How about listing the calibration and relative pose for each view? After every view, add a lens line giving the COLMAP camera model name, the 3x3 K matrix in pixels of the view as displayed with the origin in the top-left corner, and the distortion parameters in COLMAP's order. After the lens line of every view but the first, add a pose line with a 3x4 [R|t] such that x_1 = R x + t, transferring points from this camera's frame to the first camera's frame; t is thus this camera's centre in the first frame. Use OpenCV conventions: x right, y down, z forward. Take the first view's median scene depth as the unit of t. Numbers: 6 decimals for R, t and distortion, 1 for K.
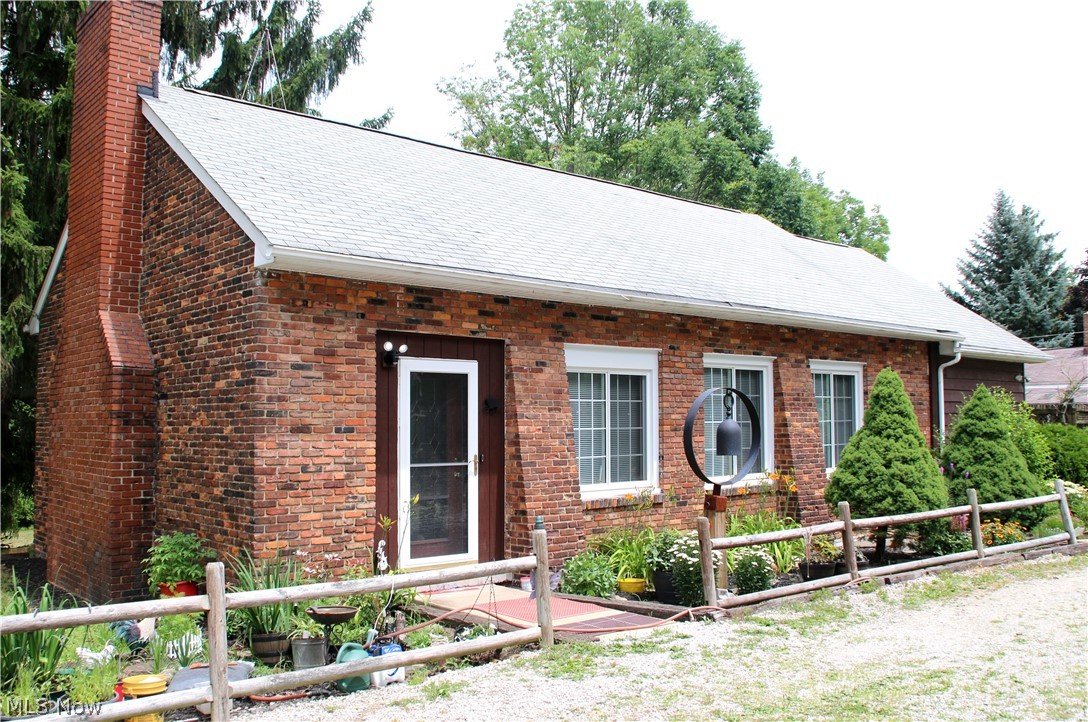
lens RADIAL K [[937.7, 0, 537.9], [0, 937.7, 362.1], [0, 0, 1]] dist [-0.154207, 0.157095]
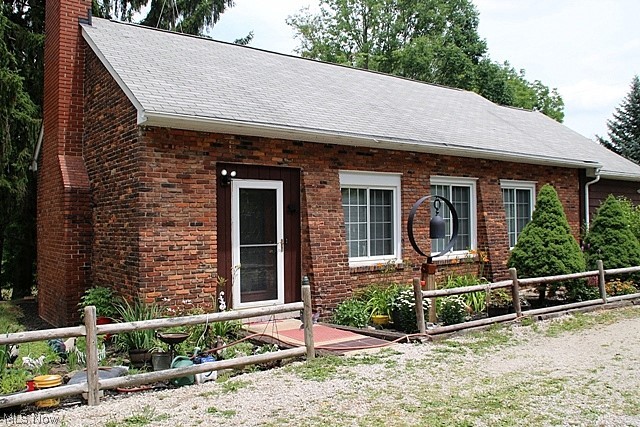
lens RADIAL K [[551.6, 0, 316.4], [0, 551.6, 214.2], [0, 0, 1]] dist [-0.154207, 0.157095]
pose [[0.997464, -0.008540, -0.070653, 0.057582], [0.012073, 0.998690, 0.049730, 0.008593], [0.070136, -0.050457, 0.996261, 0.052037]]
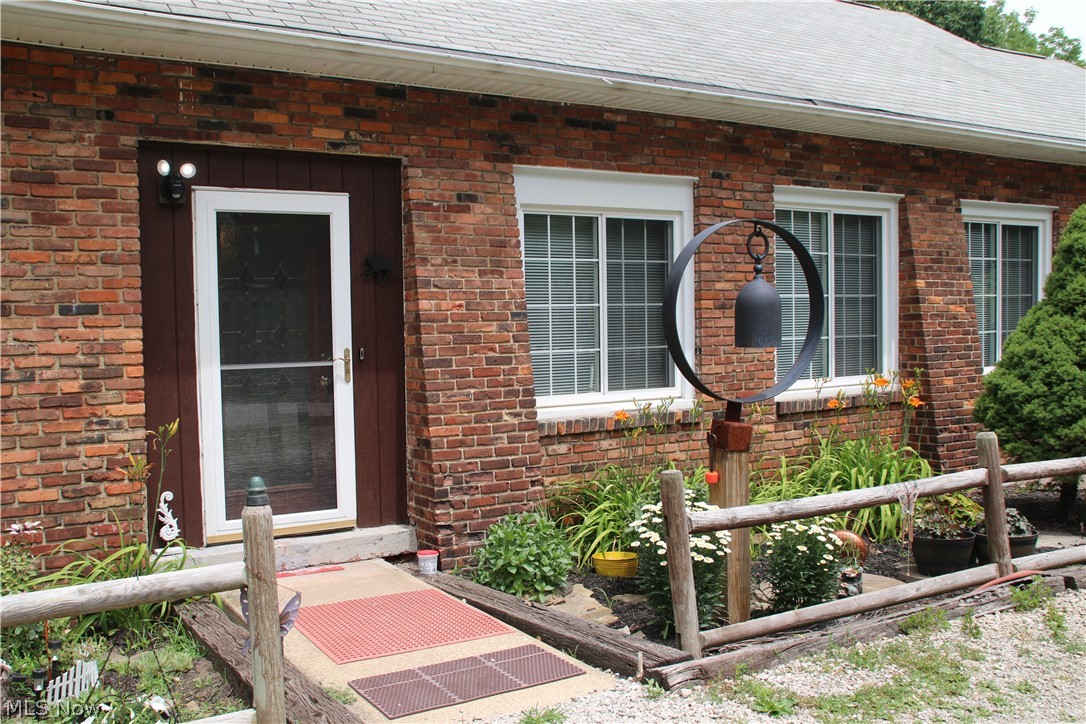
lens RADIAL K [[1014.6, 0, 517.9], [0, 1014.6, 365.6], [0, 0, 1]] dist [-0.131347, 0.166258]
pose [[0.985537, -0.004752, -0.169392, 0.145758], [0.024298, 0.993240, 0.113508, 0.036069], [0.167707, -0.115982, 0.978990, 0.354007]]
